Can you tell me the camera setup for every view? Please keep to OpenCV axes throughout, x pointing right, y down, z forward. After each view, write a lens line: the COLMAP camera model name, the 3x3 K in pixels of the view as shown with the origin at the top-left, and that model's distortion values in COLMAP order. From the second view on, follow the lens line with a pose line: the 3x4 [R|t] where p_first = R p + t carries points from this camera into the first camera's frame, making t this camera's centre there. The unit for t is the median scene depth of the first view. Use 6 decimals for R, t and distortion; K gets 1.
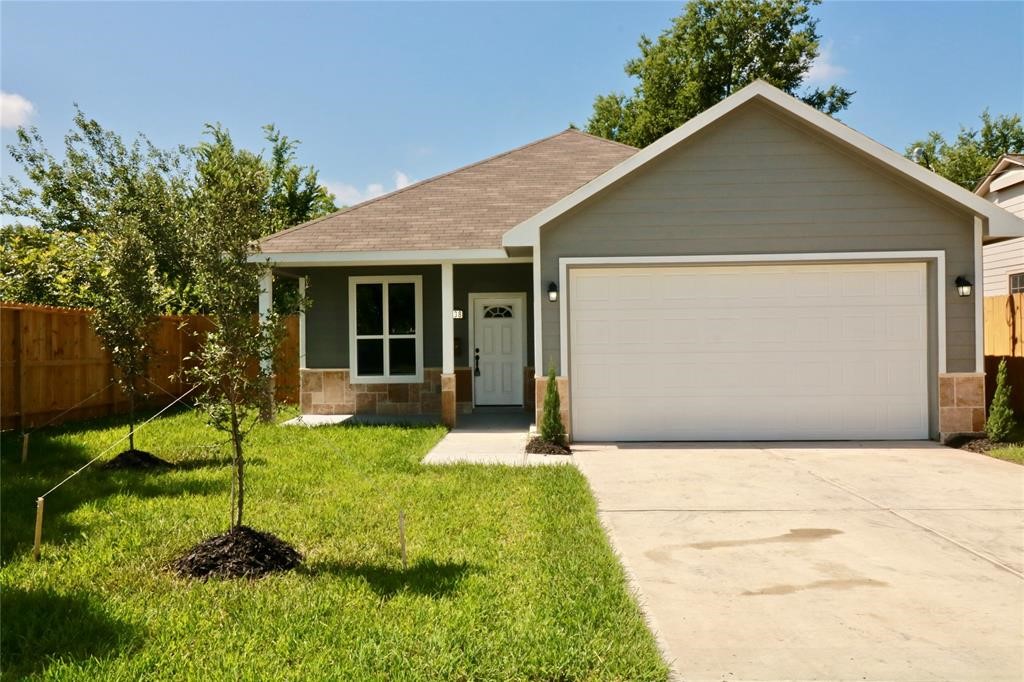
lens RADIAL K [[799.7, 0, 510.2], [0, 799.7, 340.0], [0, 0, 1]] dist [-0.028947, -0.011112]
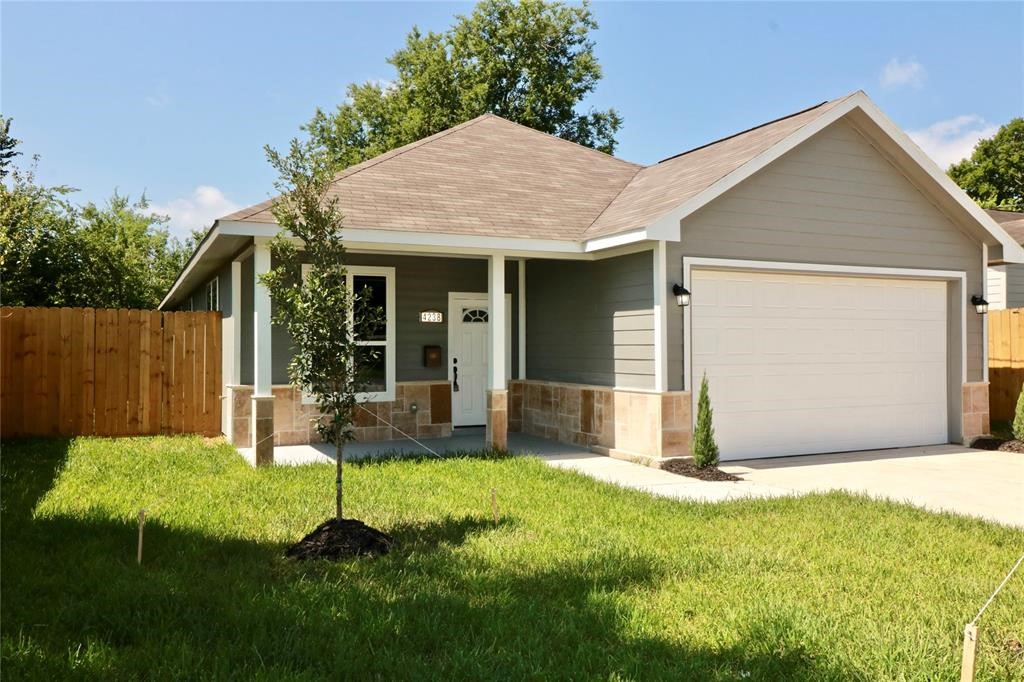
lens RADIAL K [[813.5, 0, 513.0], [0, 813.5, 343.0], [0, 0, 1]] dist [-0.035873, 0.001825]
pose [[0.883330, 0.012578, 0.468584, -0.389575], [-0.008687, 0.999908, -0.010463, 0.002723], [-0.468672, 0.005171, 0.883357, 0.219319]]
